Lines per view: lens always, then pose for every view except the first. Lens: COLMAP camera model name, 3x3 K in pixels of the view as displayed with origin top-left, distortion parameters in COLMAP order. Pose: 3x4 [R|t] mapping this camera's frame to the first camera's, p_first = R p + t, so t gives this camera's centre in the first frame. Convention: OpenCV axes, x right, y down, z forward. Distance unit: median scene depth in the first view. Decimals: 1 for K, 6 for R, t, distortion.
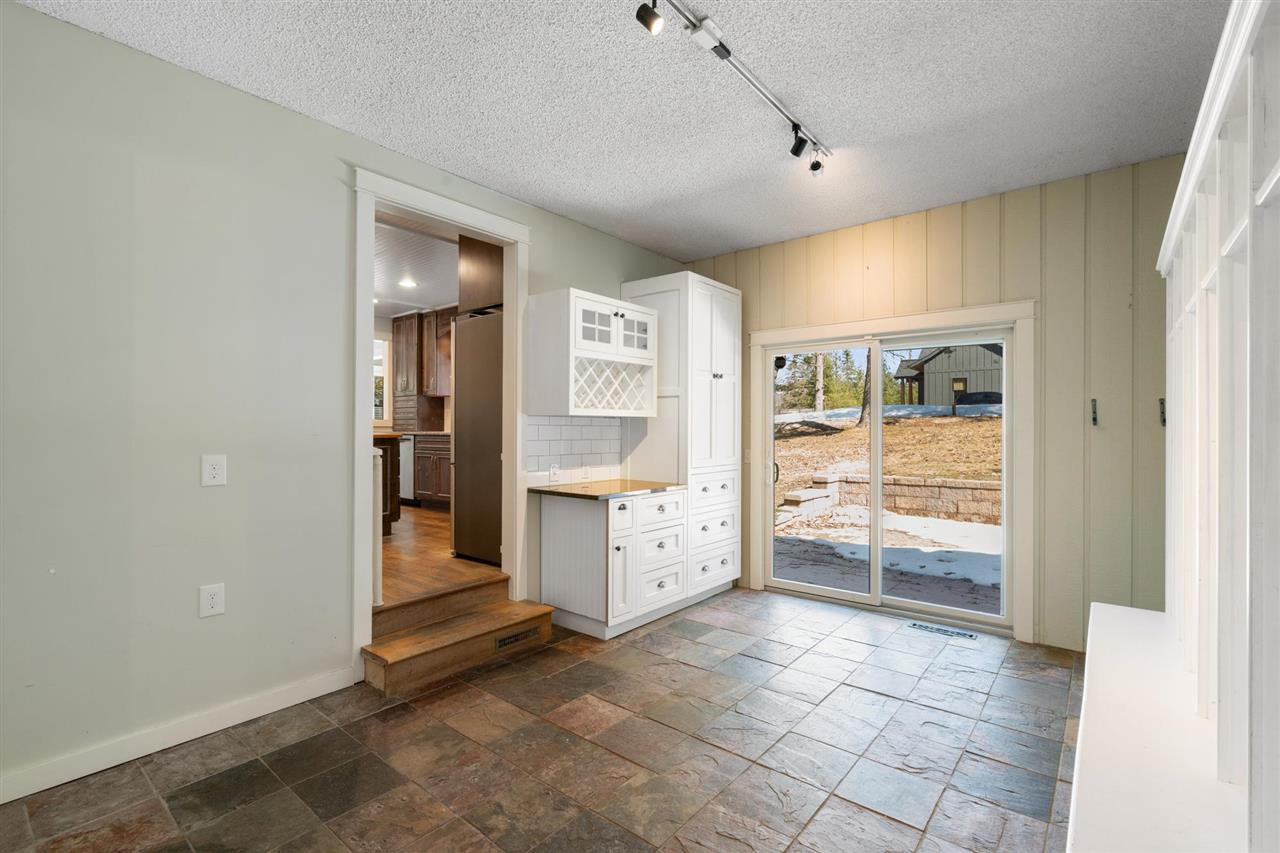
lens RADIAL K [[578.9, 0, 645.0], [0, 578.9, 444.2], [0, 0, 1]] dist [-0.003559, 0.001372]
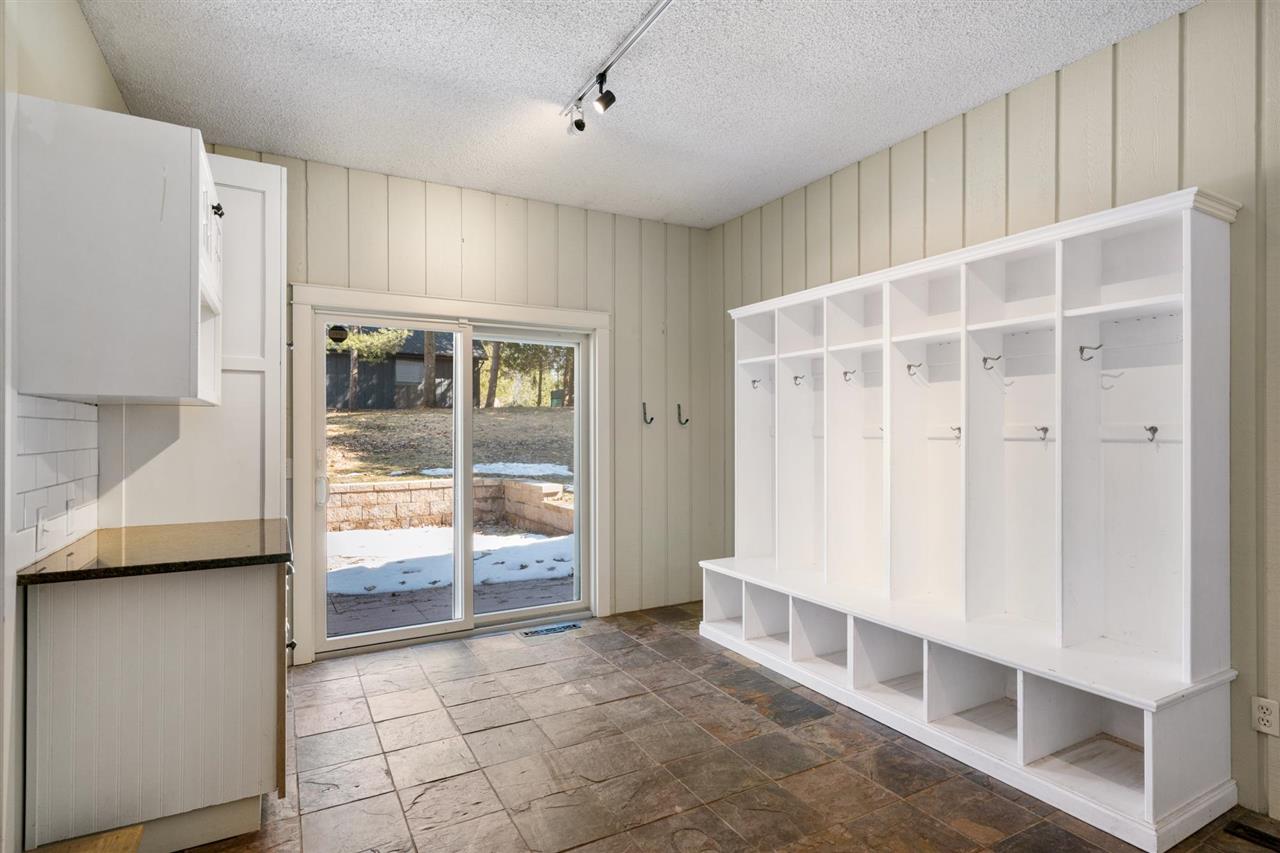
lens RADIAL K [[652.8, 0, 640.0], [0, 652.8, 426.5], [0, 0, 1]] dist [0.001400, 0.000071]
pose [[0.377065, -0.001103, 0.926186, -0.425001], [0.026440, 0.999605, -0.009573, -0.010091], [-0.925809, 0.028098, 0.376945, 0.392869]]
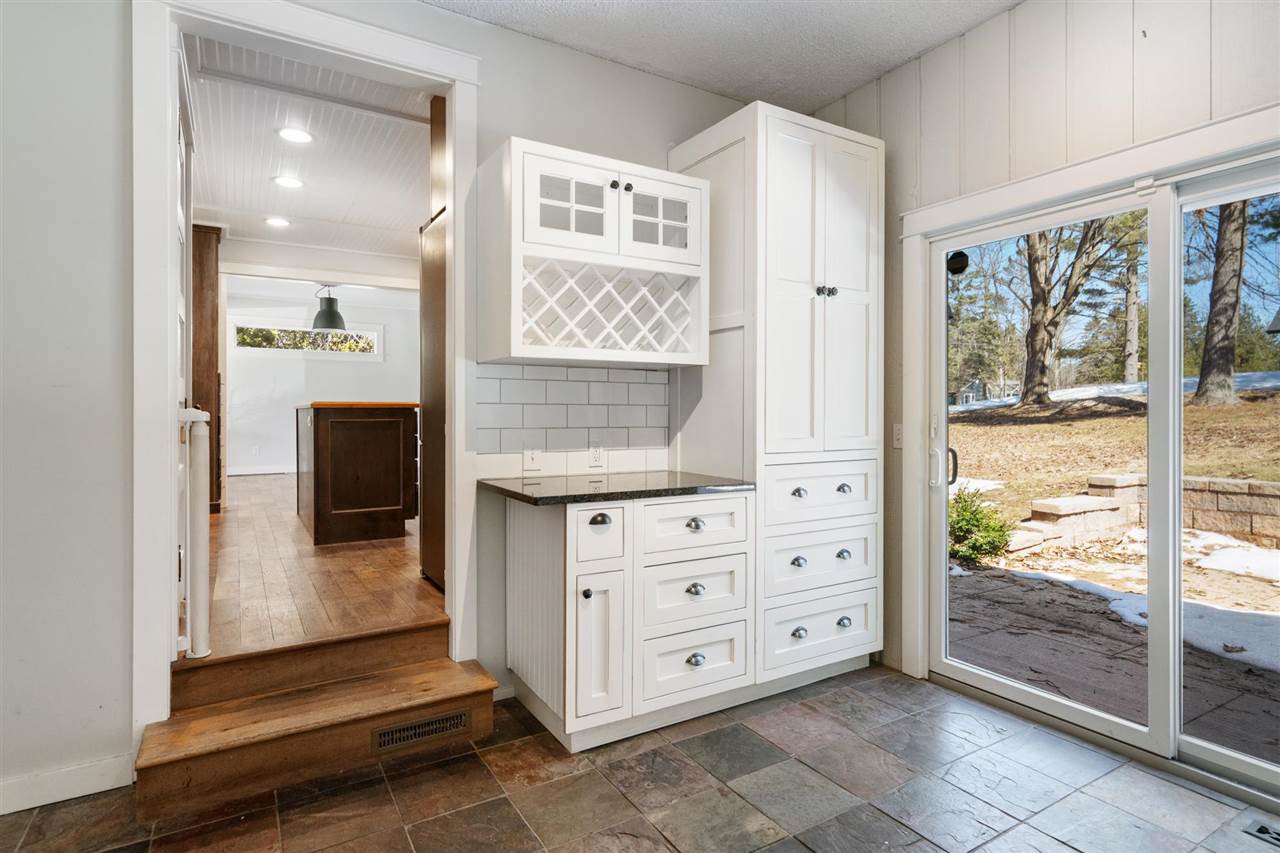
lens RADIAL K [[670.8, 0, 640.0], [0, 670.8, 426.5], [0, 0, 1]] dist [0.006517, 0.000996]
pose [[0.941539, 0.004981, -0.336867, 0.186851], [-0.006702, 0.999970, -0.003945, 0.018377], [0.336837, 0.005972, 0.941544, 0.349808]]
